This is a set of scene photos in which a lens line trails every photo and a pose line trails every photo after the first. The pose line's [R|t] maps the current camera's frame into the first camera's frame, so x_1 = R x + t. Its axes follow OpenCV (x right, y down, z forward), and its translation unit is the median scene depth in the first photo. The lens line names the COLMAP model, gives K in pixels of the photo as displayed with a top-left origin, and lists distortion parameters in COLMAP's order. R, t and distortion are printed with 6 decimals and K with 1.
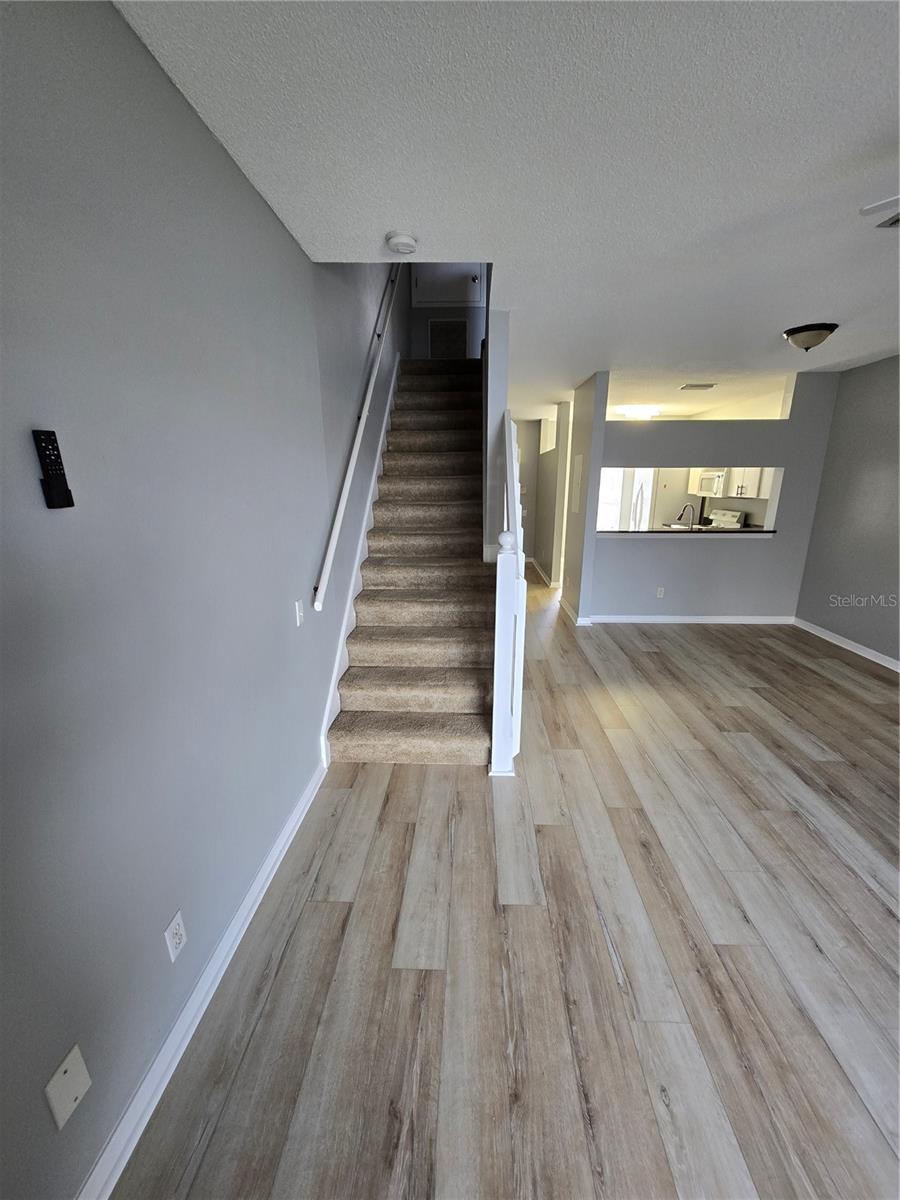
lens RADIAL K [[487.4, 0, 450.9], [0, 487.4, 604.2], [0, 0, 1]] dist [-0.000219, 0.000241]
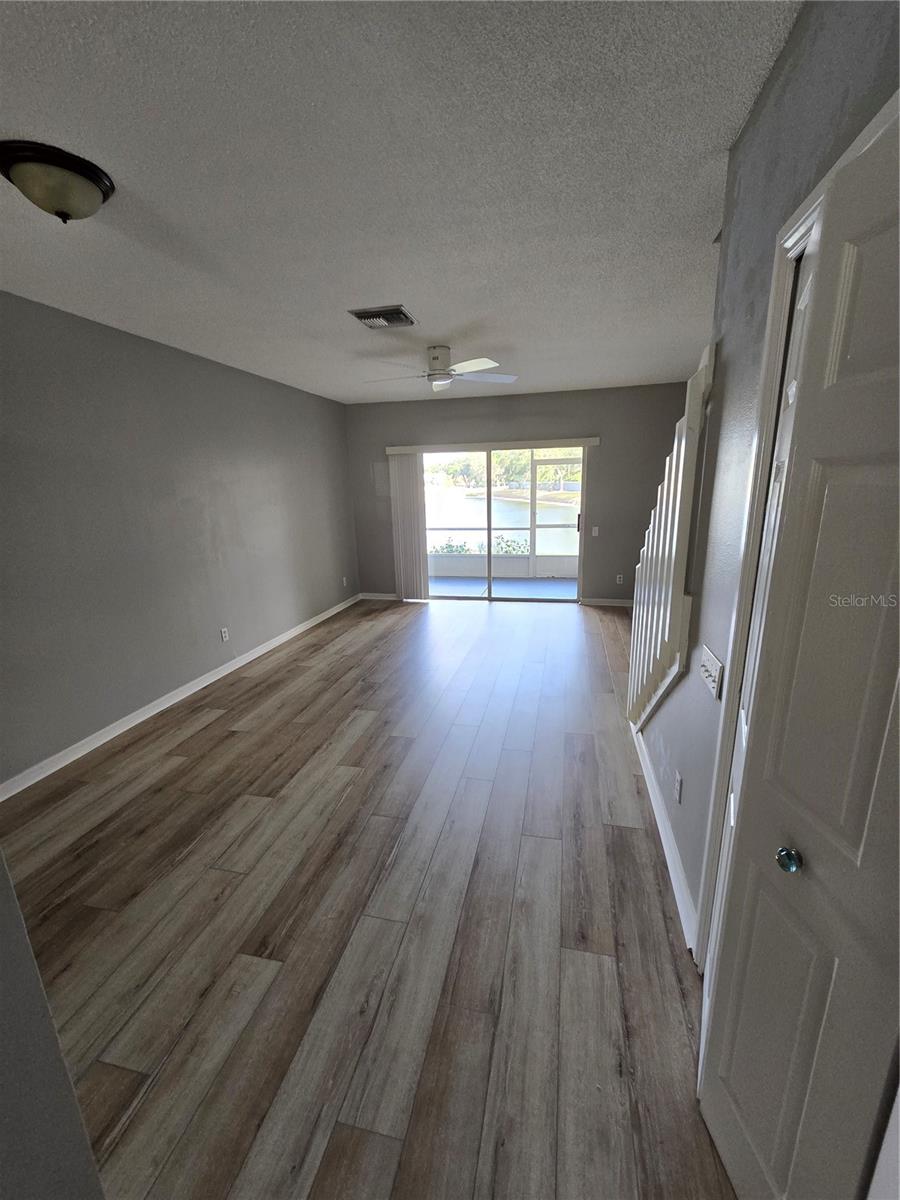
lens RADIAL K [[487.4, 0, 451.1], [0, 487.4, 604.0], [0, 0, 1]] dist [-0.000219, 0.000241]
pose [[-0.984302, -0.016402, 0.175726, 0.250353], [0.068412, 0.882369, 0.465558, -0.354017], [-0.162692, 0.470271, -0.867396, 1.386787]]
